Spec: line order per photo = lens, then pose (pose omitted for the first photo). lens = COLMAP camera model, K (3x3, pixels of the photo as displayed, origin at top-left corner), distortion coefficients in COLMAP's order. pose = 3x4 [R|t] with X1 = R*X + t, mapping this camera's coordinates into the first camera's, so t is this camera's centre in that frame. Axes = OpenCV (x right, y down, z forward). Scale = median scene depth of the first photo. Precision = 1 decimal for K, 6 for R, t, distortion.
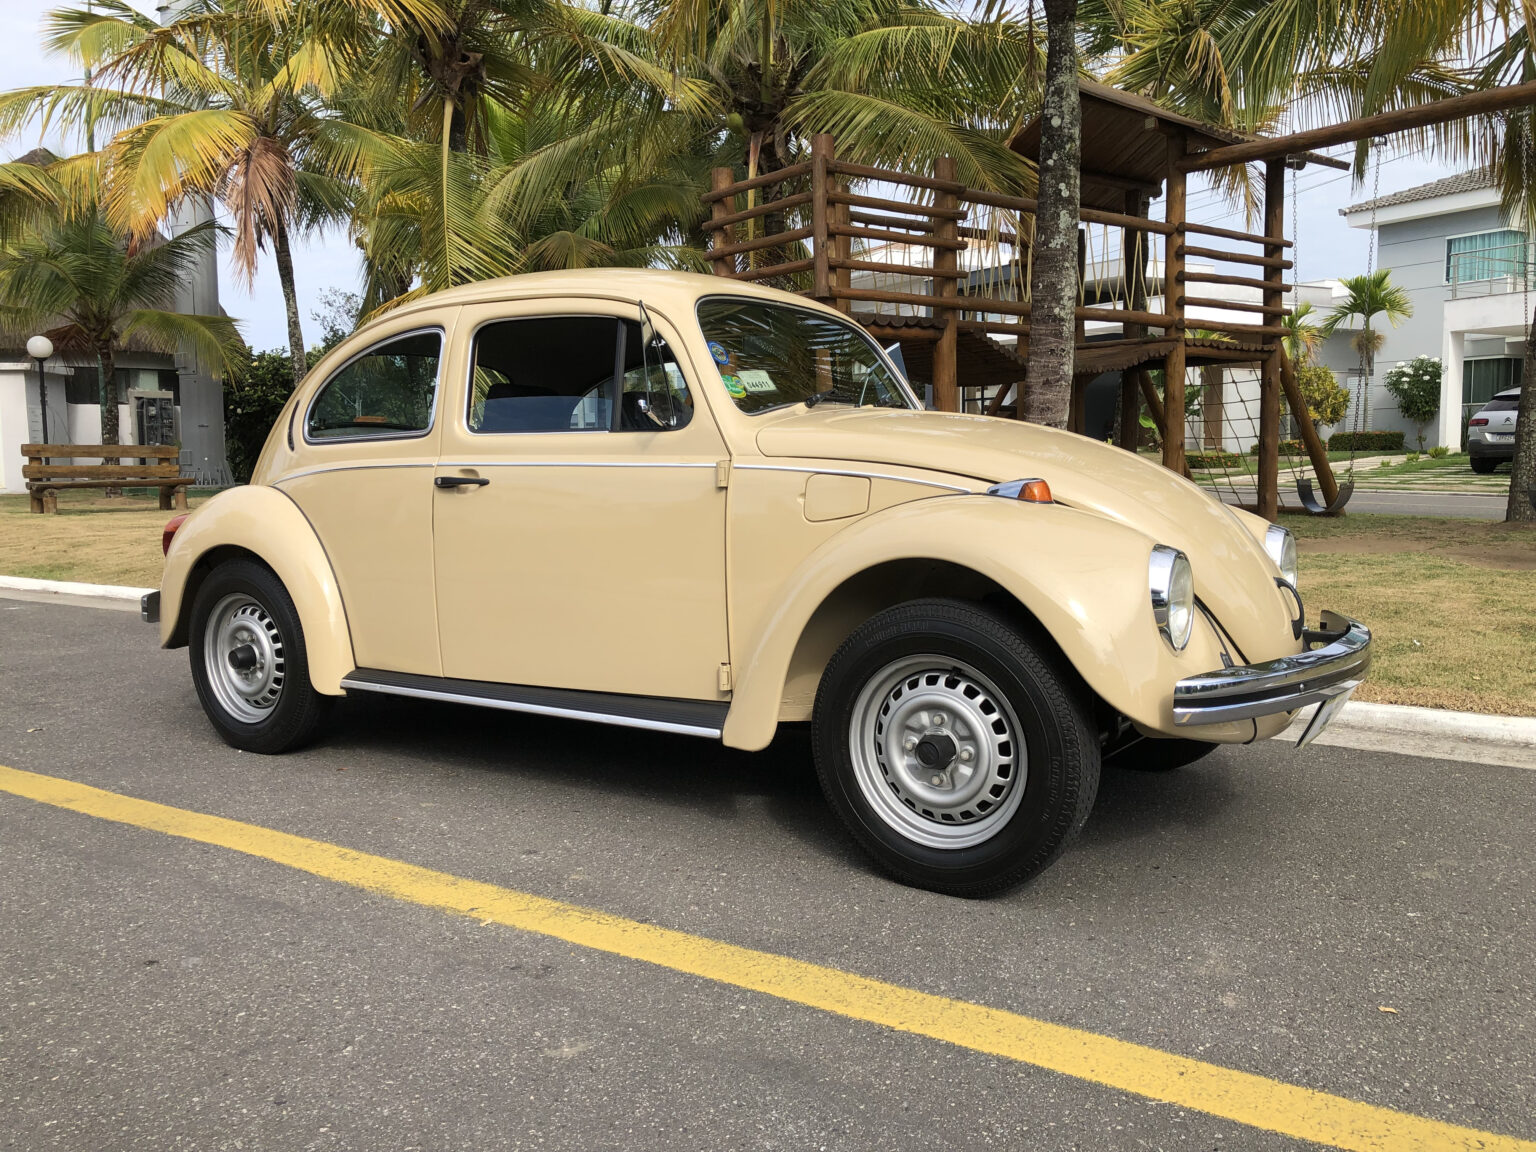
lens RADIAL K [[1297.2, 0, 760.2], [0, 1297.2, 564.0], [0, 0, 1]] dist [0.023741, -0.024399]
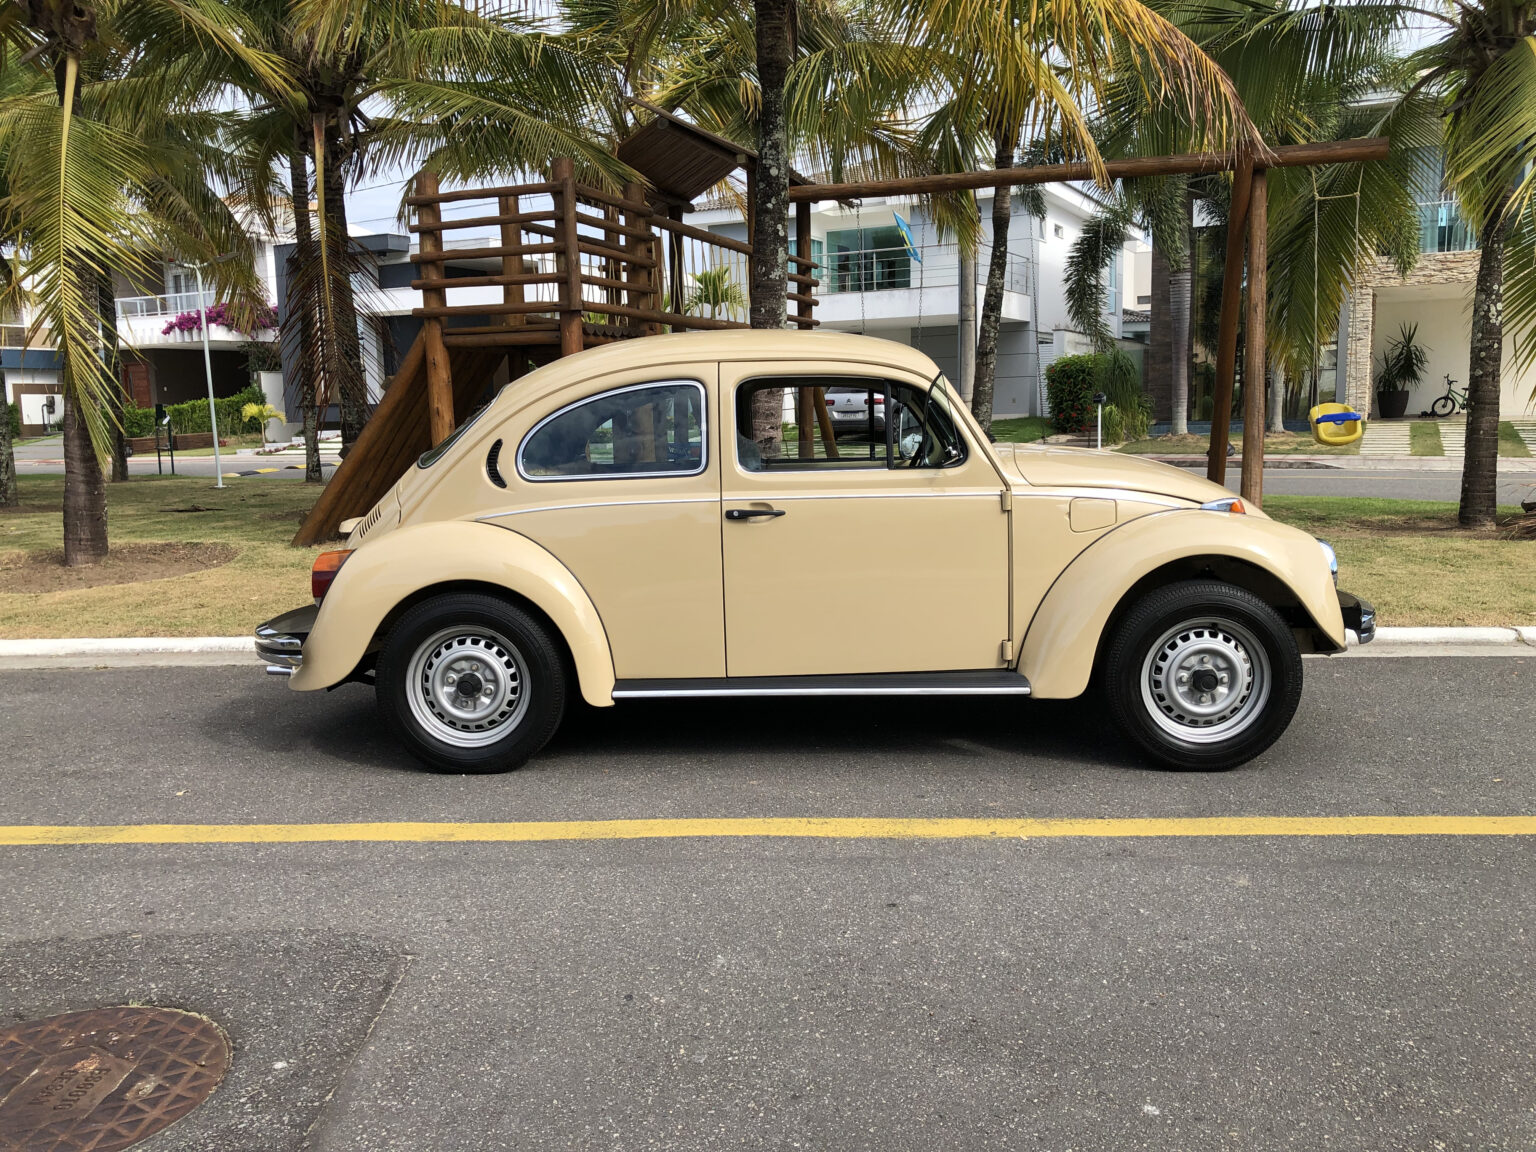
lens RADIAL K [[1297.2, 0, 753.6], [0, 1297.2, 590.5], [0, 0, 1]] dist [0.023741, -0.024399]
pose [[0.848245, -0.079999, 0.523527, -1.060335], [0.055227, 0.996497, 0.062792, -0.082616], [-0.526717, -0.024350, 0.849692, -0.019987]]
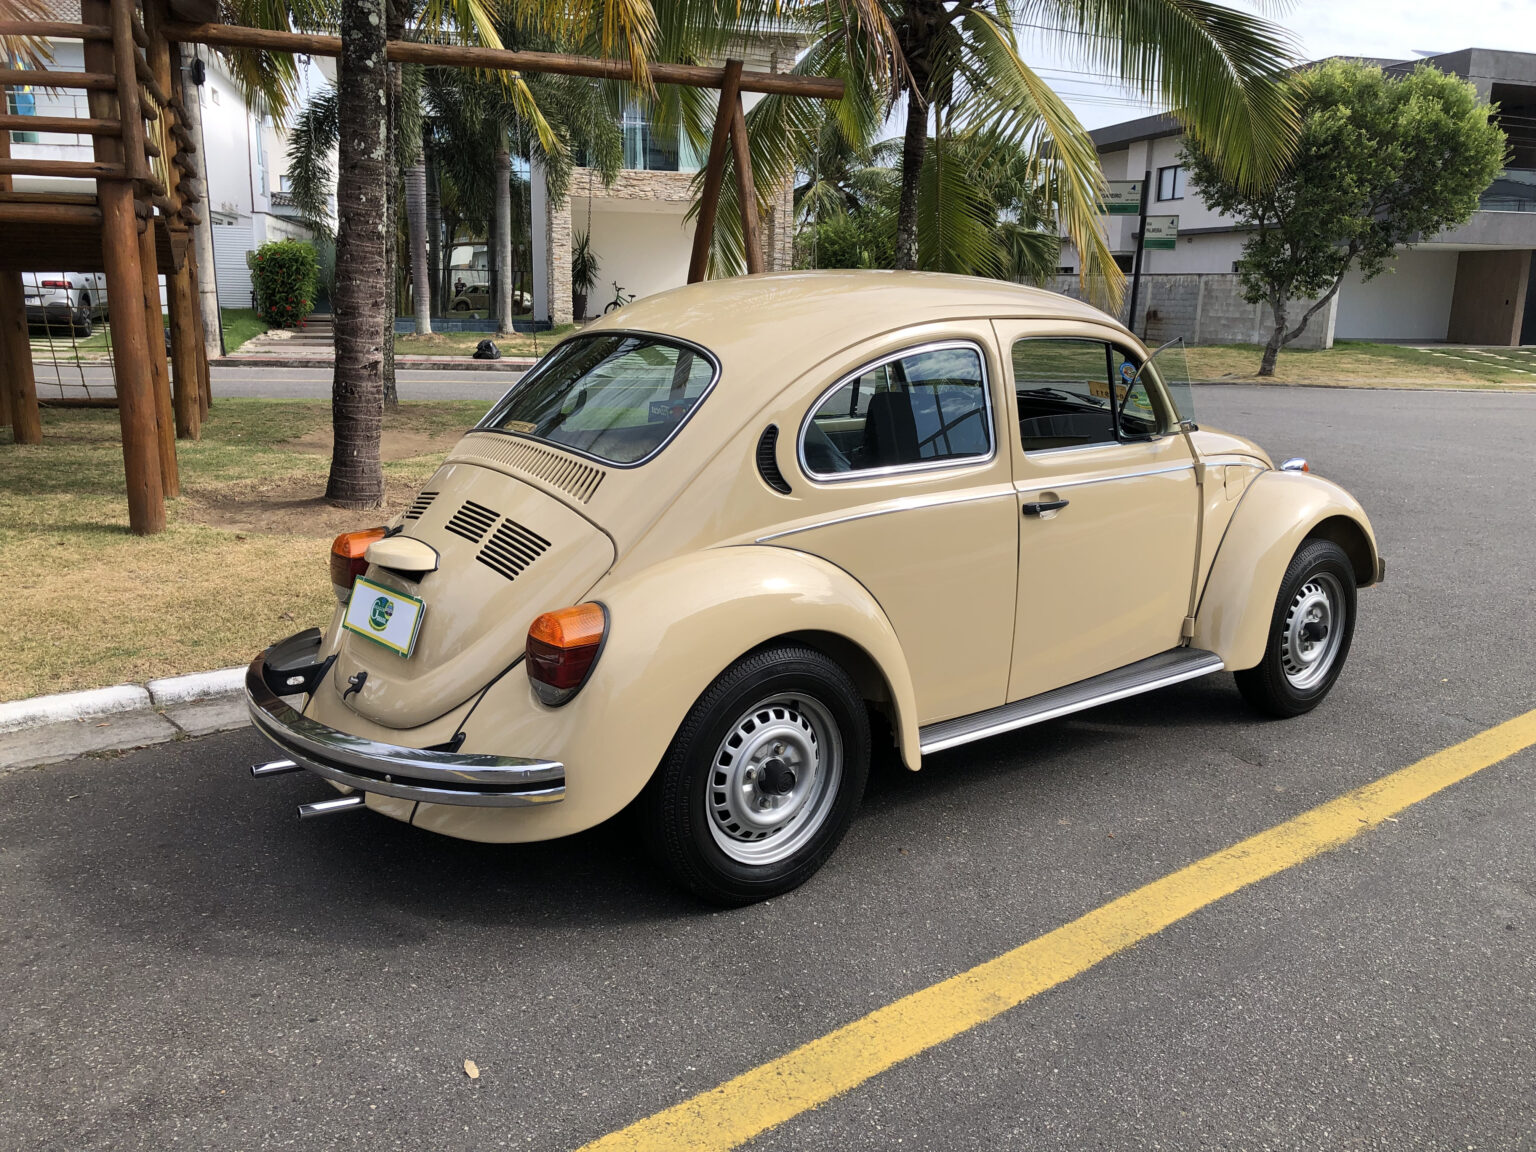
lens RADIAL K [[1297.2, 0, 766.3], [0, 1297.2, 570.1], [0, 0, 1]] dist [0.023741, -0.024399]
pose [[0.282150, -0.185406, 0.941284, -1.527851], [0.055989, 0.982658, 0.176773, -0.250859], [-0.957735, 0.002825, 0.287638, 1.130950]]
